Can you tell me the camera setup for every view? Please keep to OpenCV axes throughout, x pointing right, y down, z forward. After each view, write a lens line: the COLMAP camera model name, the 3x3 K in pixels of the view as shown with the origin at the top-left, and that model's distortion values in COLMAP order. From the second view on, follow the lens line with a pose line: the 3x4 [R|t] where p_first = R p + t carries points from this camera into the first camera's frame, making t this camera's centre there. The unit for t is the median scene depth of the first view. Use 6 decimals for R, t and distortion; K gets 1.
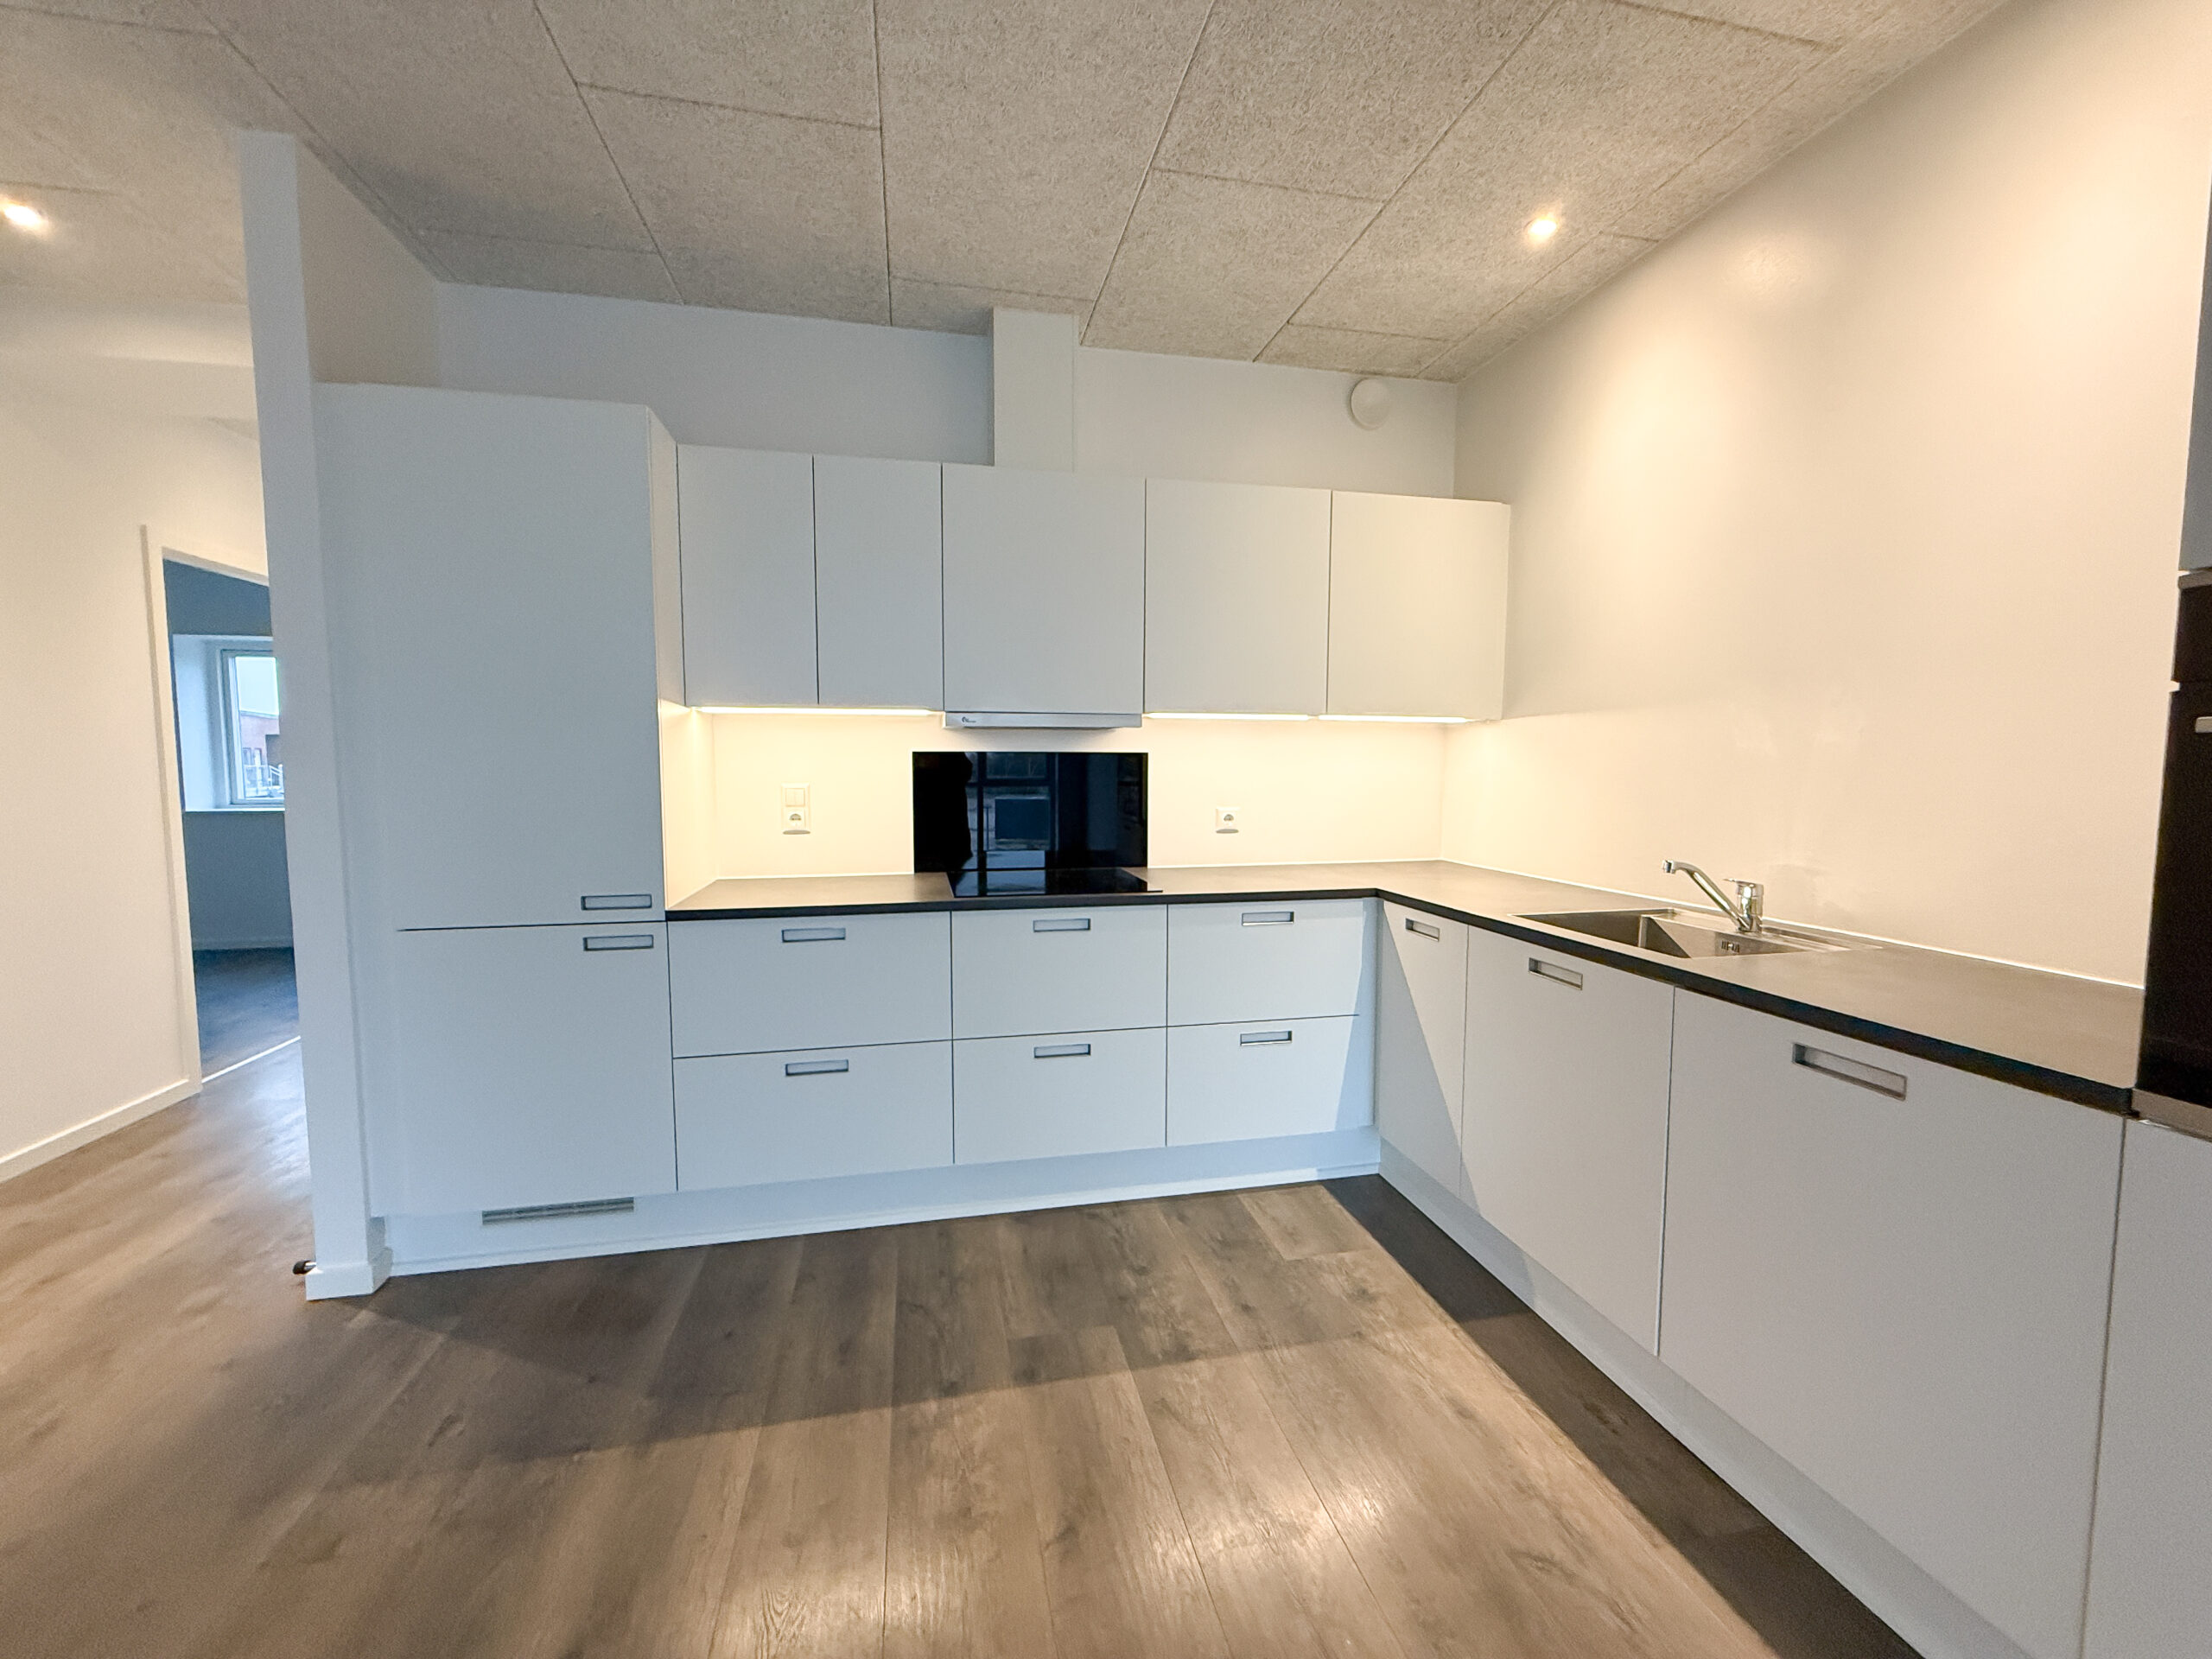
lens RADIAL K [[877.7, 0, 1098.1], [0, 877.7, 828.5], [0, 0, 1]] dist [-0.000228, 0.000187]
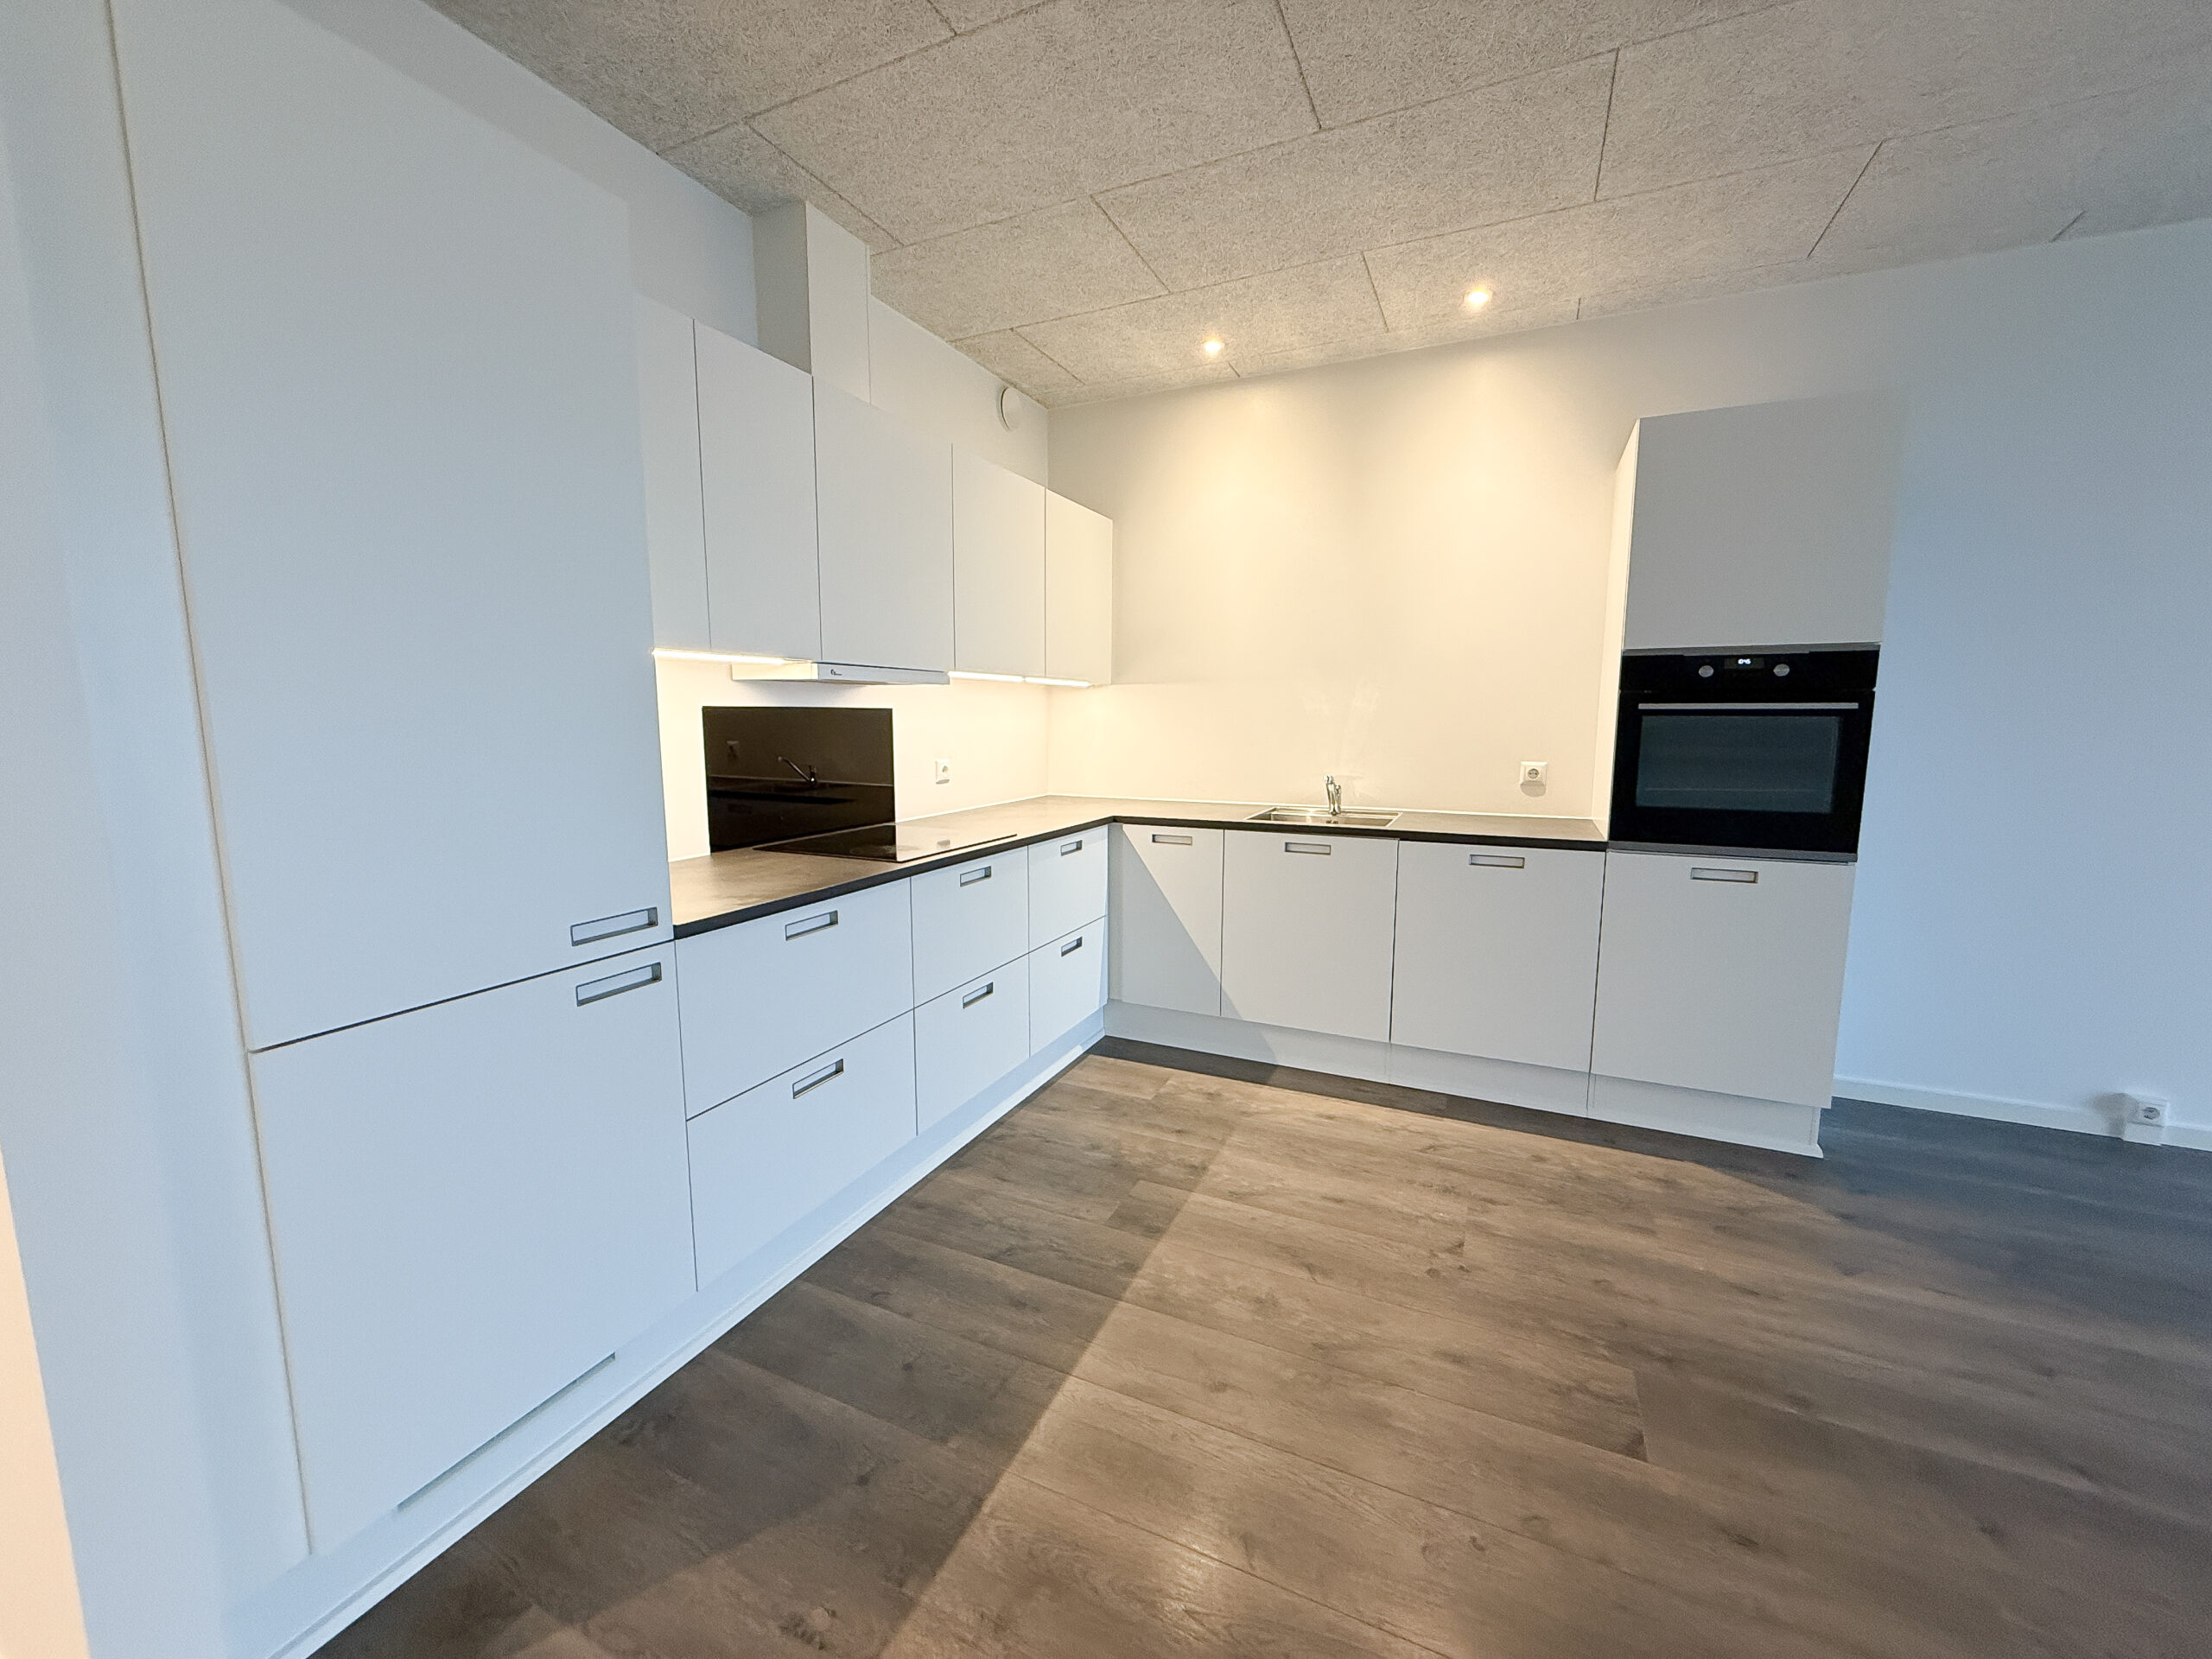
lens RADIAL K [[877.7, 0, 1098.1], [0, 877.7, 828.5], [0, 0, 1]] dist [-0.000228, 0.000187]
pose [[0.603926, -0.103385, 0.790307, -0.810886], [0.059299, 0.994632, 0.084799, -0.027073], [-0.794831, -0.004348, 0.606815, 0.261630]]
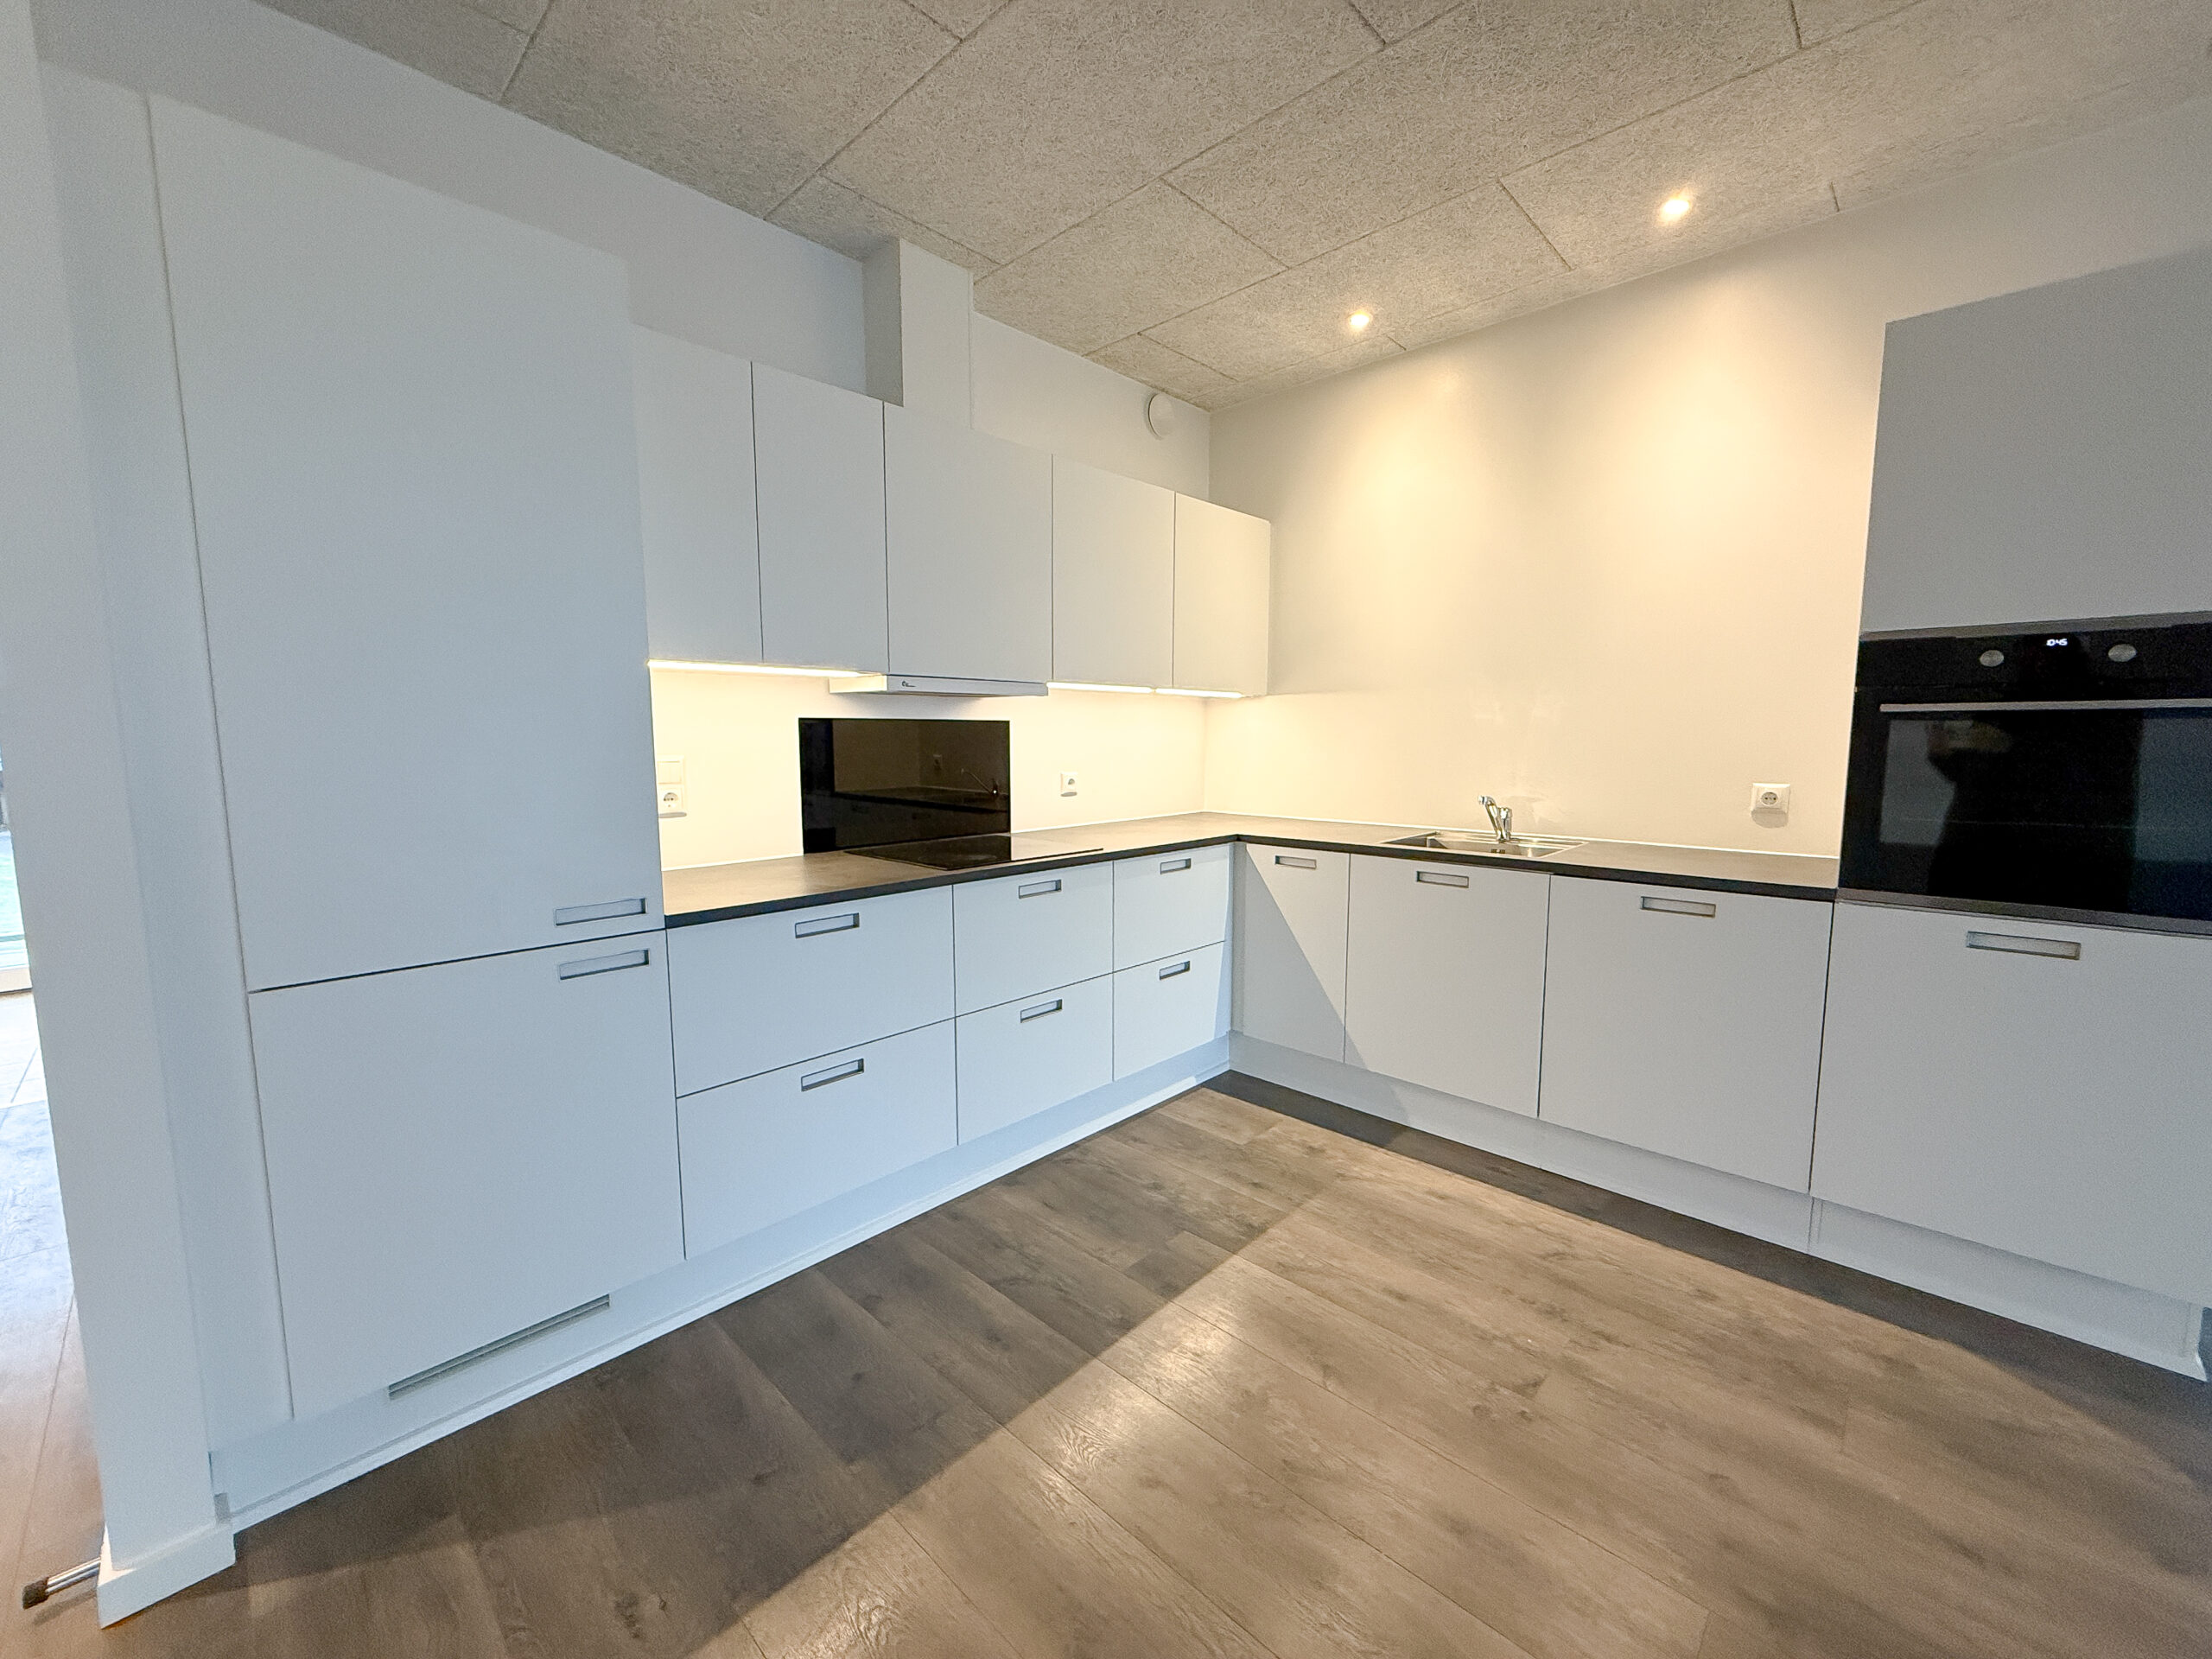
lens RADIAL K [[877.7, 0, 1098.1], [0, 877.7, 828.5], [0, 0, 1]] dist [-0.000228, 0.000187]
pose [[0.828244, -0.062721, 0.556847, -0.577742], [0.044459, 0.997939, 0.046277, -0.004391], [-0.558602, -0.013572, 0.829325, 0.118140]]
